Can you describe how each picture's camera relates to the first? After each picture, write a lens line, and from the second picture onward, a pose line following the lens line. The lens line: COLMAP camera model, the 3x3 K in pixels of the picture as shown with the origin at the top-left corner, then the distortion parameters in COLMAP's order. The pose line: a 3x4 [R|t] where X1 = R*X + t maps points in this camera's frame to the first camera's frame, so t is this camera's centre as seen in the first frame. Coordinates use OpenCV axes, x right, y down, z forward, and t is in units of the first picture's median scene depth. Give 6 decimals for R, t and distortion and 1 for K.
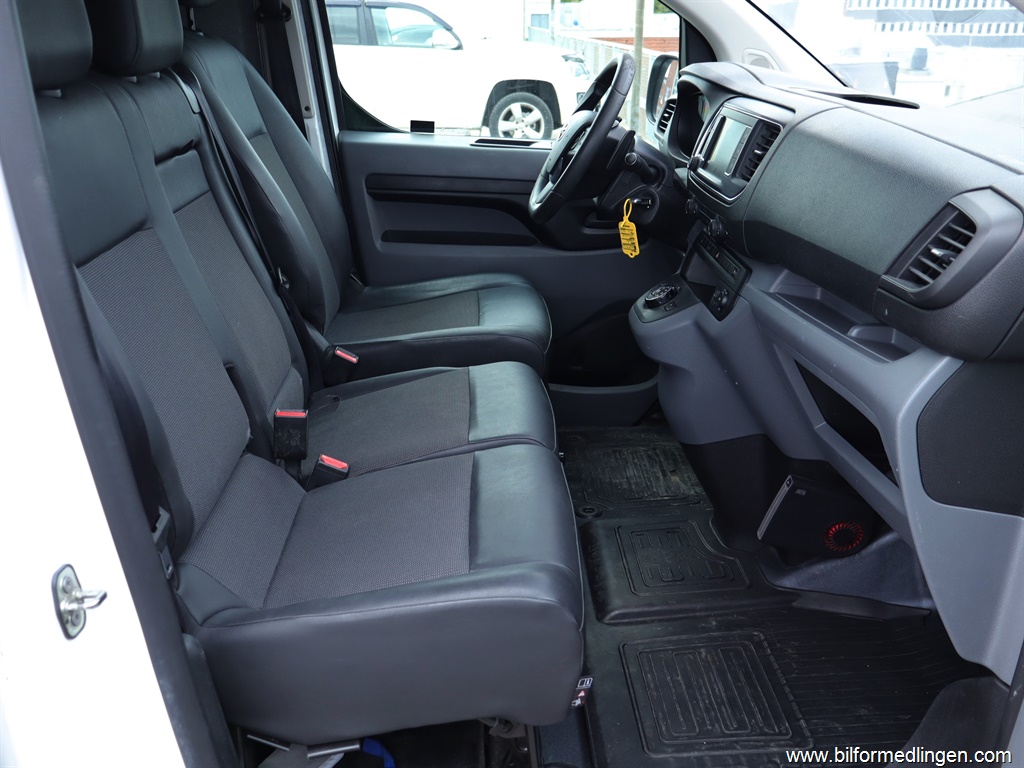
lens RADIAL K [[962.1, 0, 512.0], [0, 962.1, 384.0], [0, 0, 1]] dist [-0.006486, 0.010835]
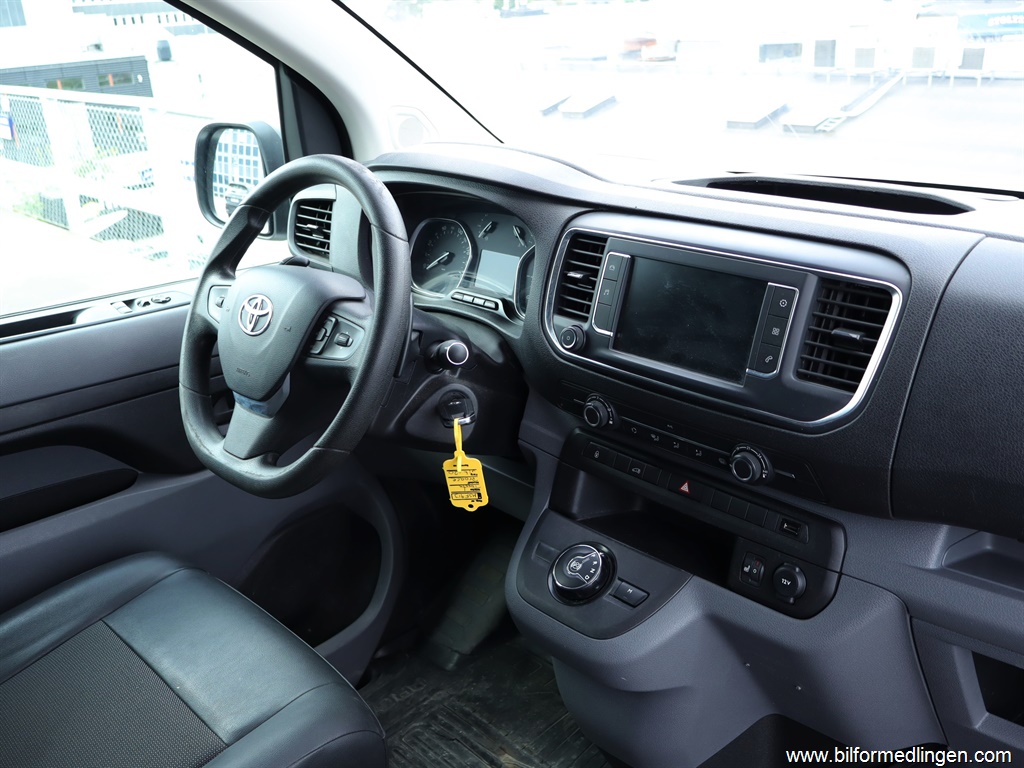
lens RADIAL K [[962.1, 0, 512.0], [0, 962.1, 384.0], [0, 0, 1]] dist [-0.006486, 0.010835]
pose [[0.748460, -0.294024, 0.594439, -0.171098], [0.290031, 0.951205, 0.105310, -0.254193], [-0.596397, 0.093585, 0.797215, 0.528146]]
